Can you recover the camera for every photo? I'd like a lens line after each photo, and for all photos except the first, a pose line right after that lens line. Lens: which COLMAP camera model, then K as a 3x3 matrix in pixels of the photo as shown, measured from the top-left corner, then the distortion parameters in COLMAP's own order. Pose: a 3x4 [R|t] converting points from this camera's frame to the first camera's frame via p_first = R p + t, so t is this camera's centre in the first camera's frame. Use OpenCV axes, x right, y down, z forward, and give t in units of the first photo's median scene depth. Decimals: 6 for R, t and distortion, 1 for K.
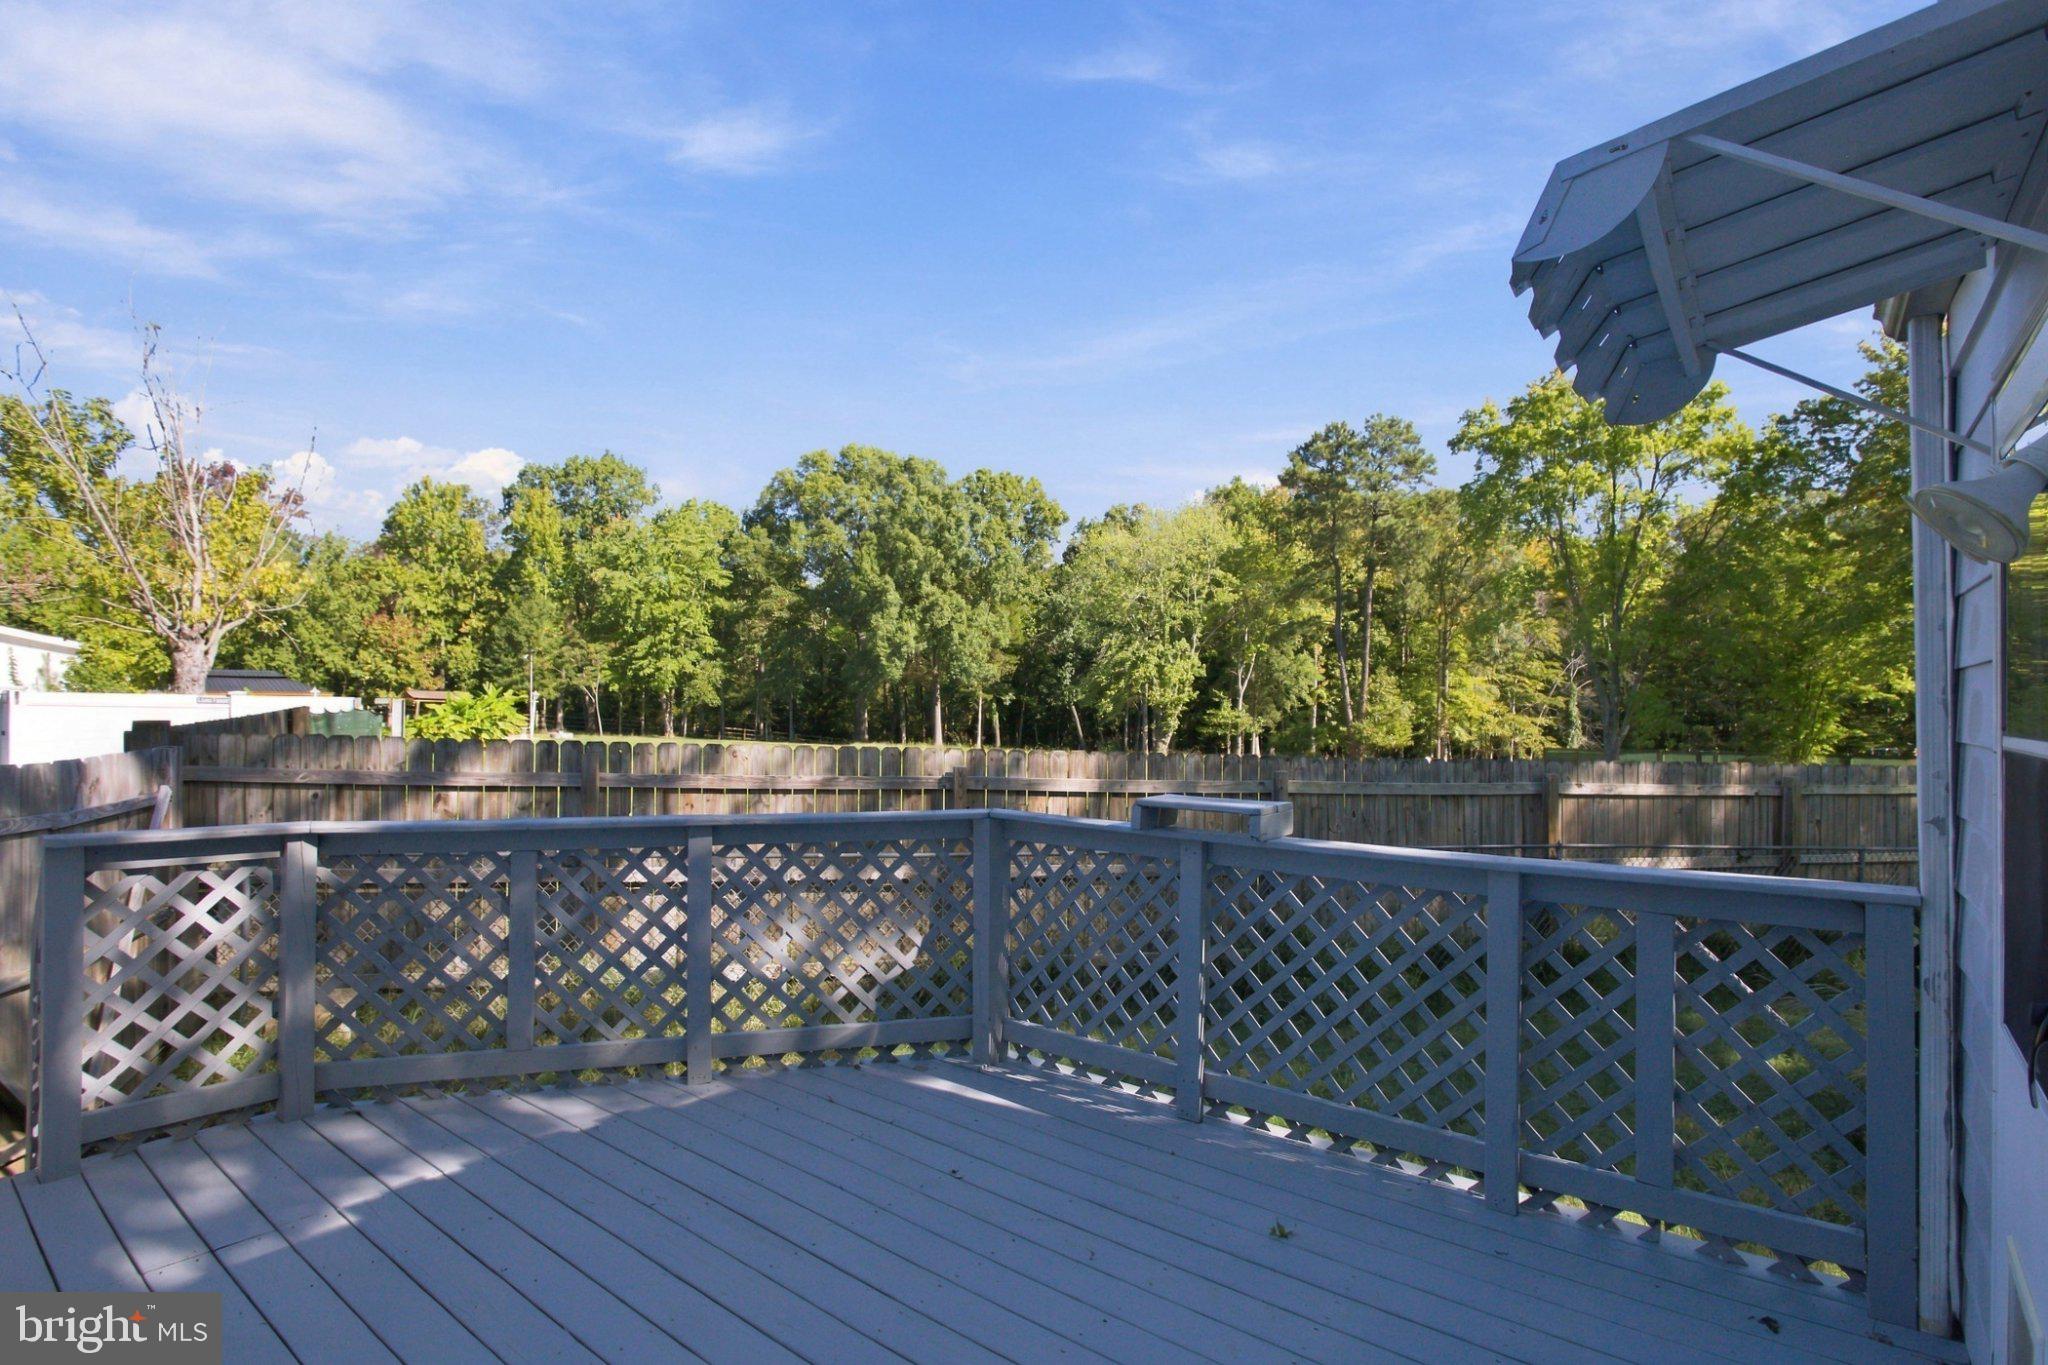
lens RADIAL K [[1000.7, 0, 1019.1], [0, 1000.7, 685.3], [0, 0, 1]] dist [-0.000150, -0.000006]
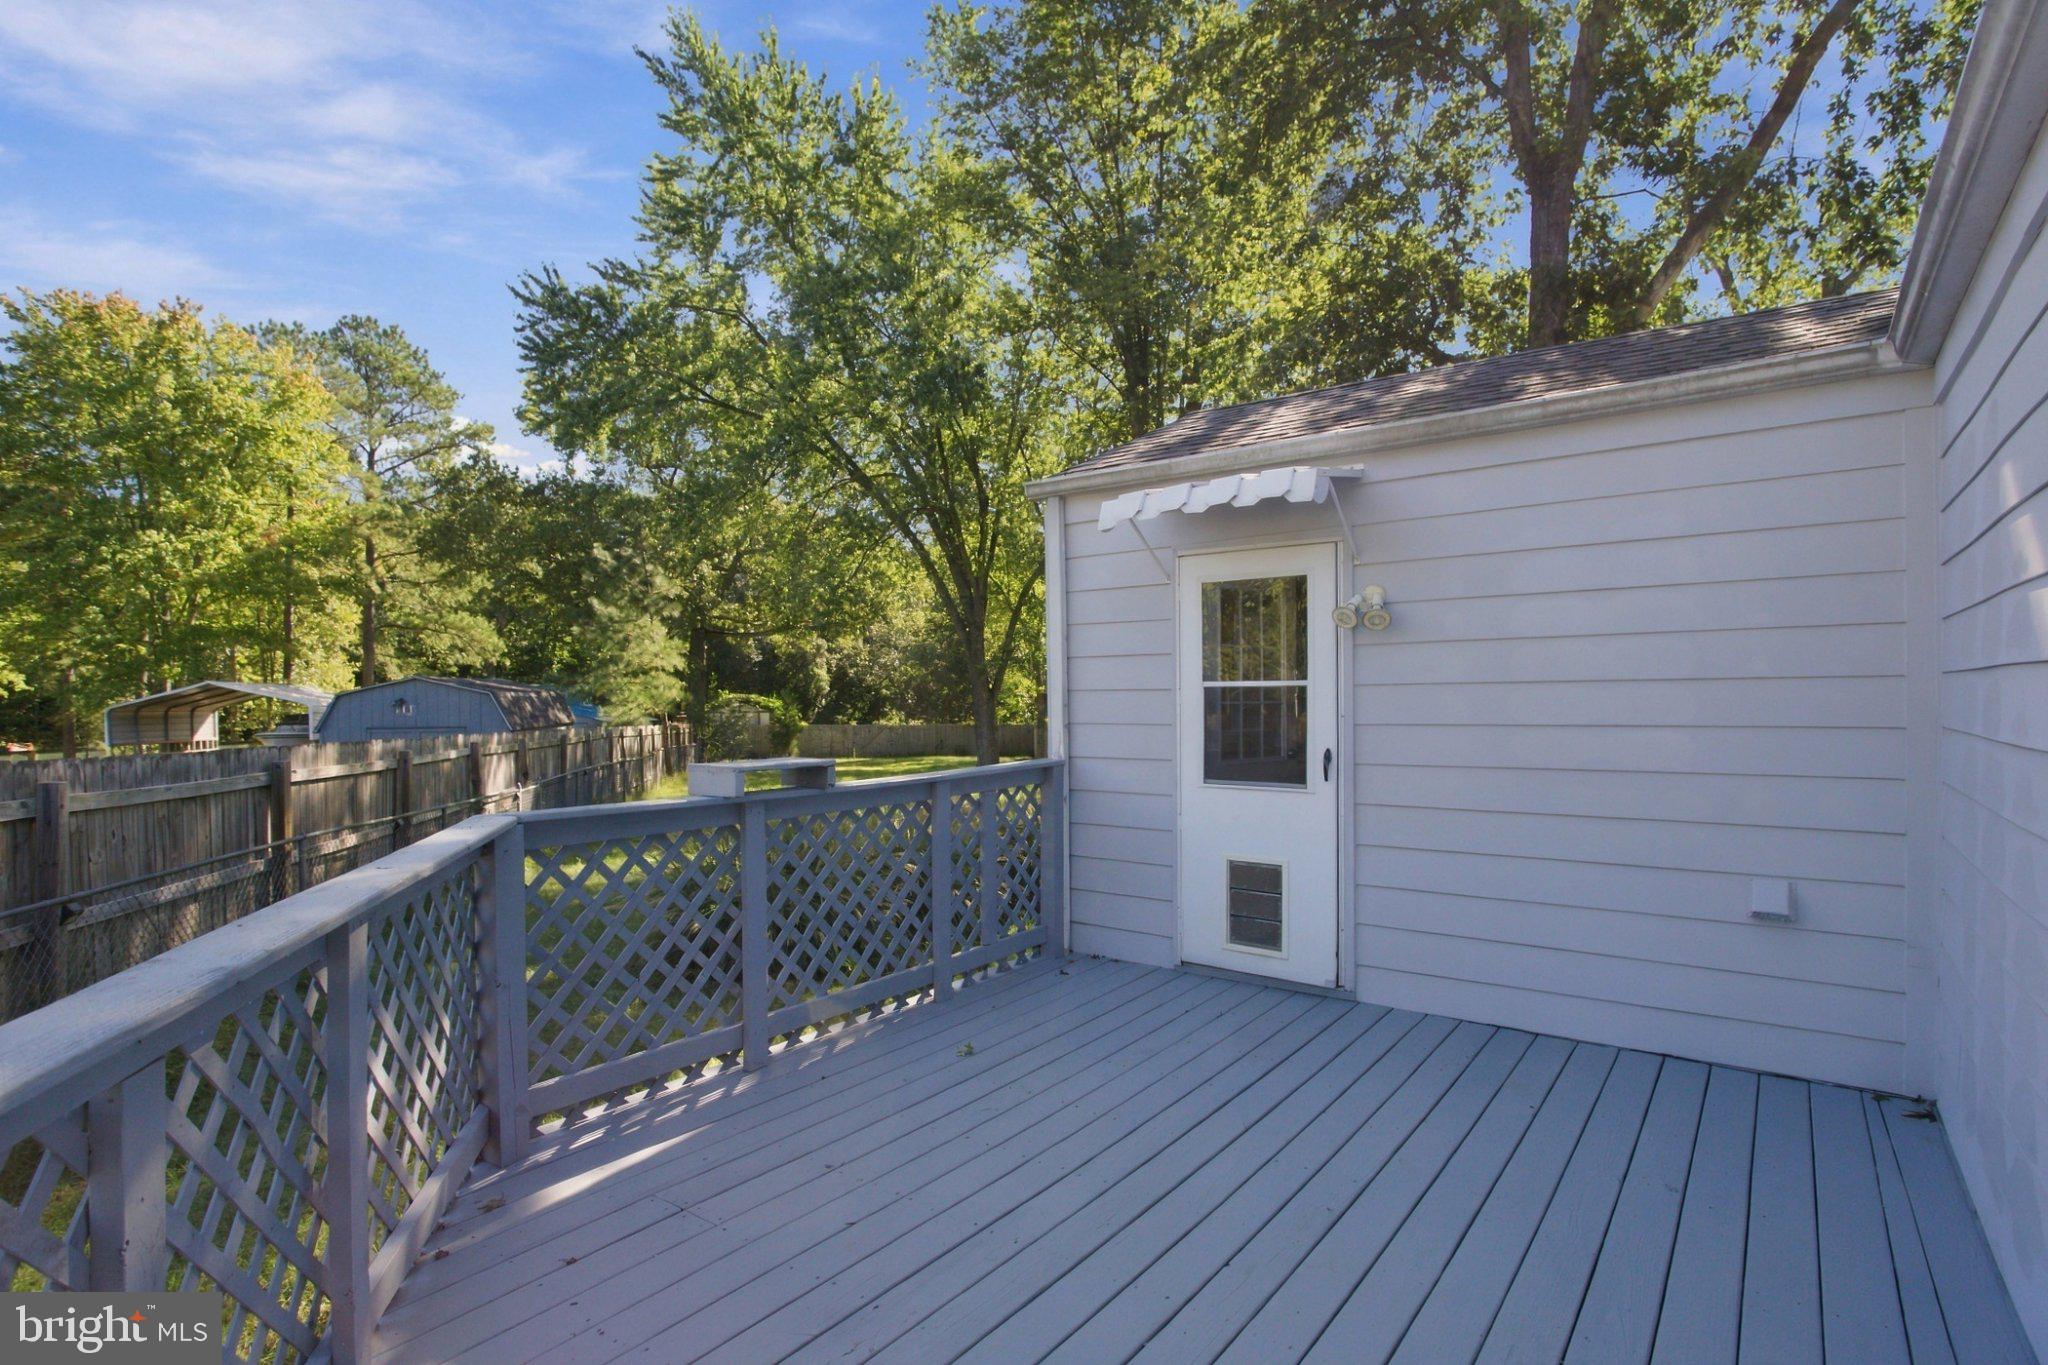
lens RADIAL K [[1000.7, 0, 1018.7], [0, 1000.7, 689.0], [0, 0, 1]] dist [-0.000150, -0.000006]
pose [[-0.001072, -0.001639, 0.999998, -0.828307], [-0.013973, 0.999901, 0.001624, 0.021608], [-0.999902, -0.013971, -0.001094, 0.672744]]
